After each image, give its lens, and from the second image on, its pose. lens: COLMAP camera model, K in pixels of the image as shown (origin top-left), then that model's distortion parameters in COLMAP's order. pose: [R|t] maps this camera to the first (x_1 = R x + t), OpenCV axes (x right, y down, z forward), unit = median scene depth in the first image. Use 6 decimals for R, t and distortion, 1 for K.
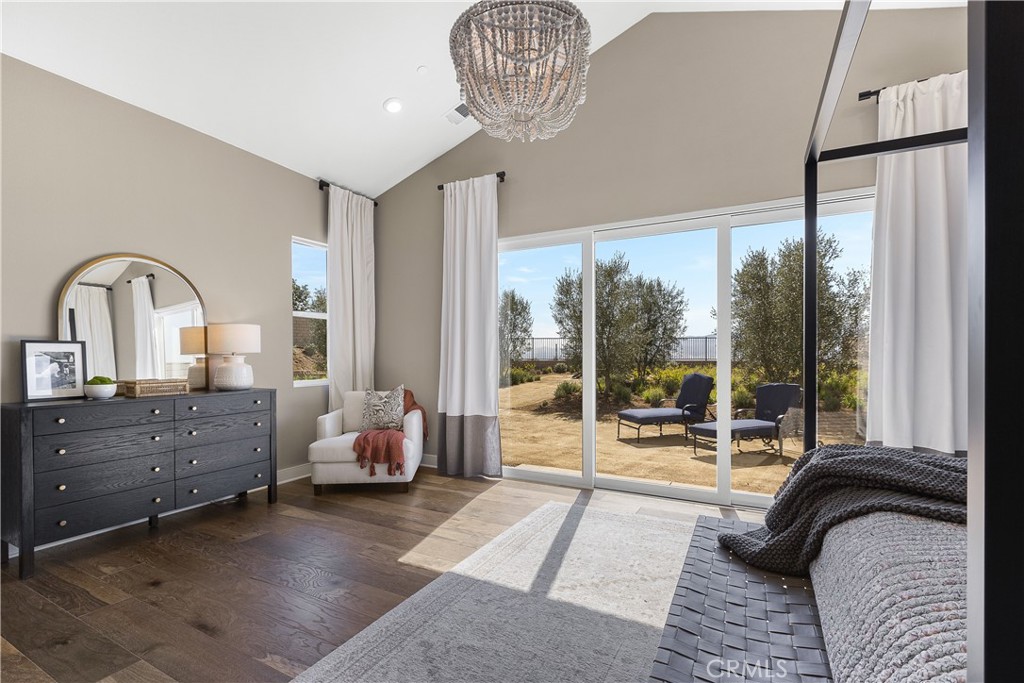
lens RADIAL K [[460.2, 0, 514.6], [0, 460.2, 358.4], [0, 0, 1]] dist [-0.002153, -0.000046]
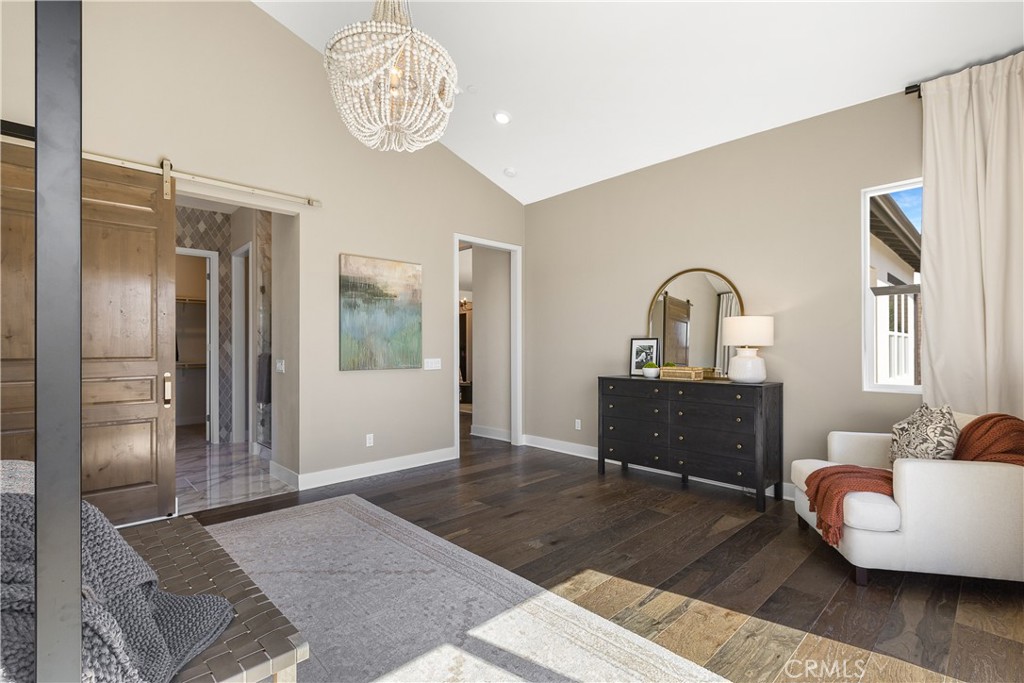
lens RADIAL K [[467.7, 0, 512.0], [0, 467.7, 341.5], [0, 0, 1]] dist [0.000221, 0.000109]
pose [[-0.314892, -0.009228, -0.949083, 0.615125], [-0.005678, 0.999953, -0.007839, -0.011591], [0.949110, 0.002920, -0.314930, 1.009015]]
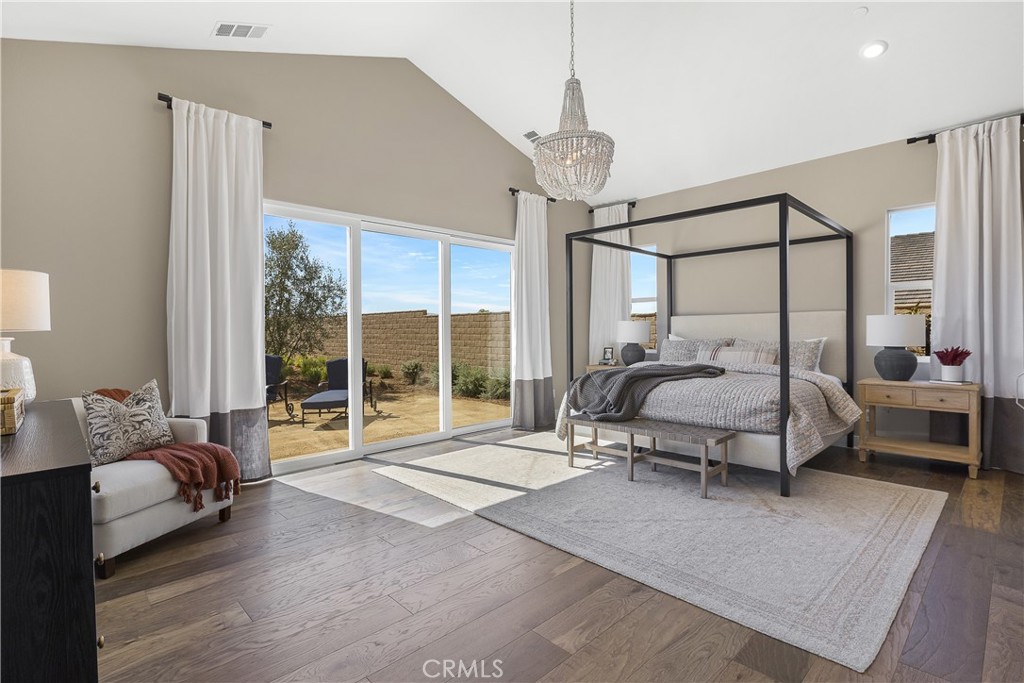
lens RADIAL K [[483.4, 0, 512.0], [0, 483.4, 341.5], [0, 0, 1]] dist [-0.000509, 0.000031]
pose [[0.315609, -0.019422, 0.948691, -1.080854], [0.019318, 0.999715, 0.014039, 0.001908], [-0.948693, 0.013896, 0.315894, 0.411121]]
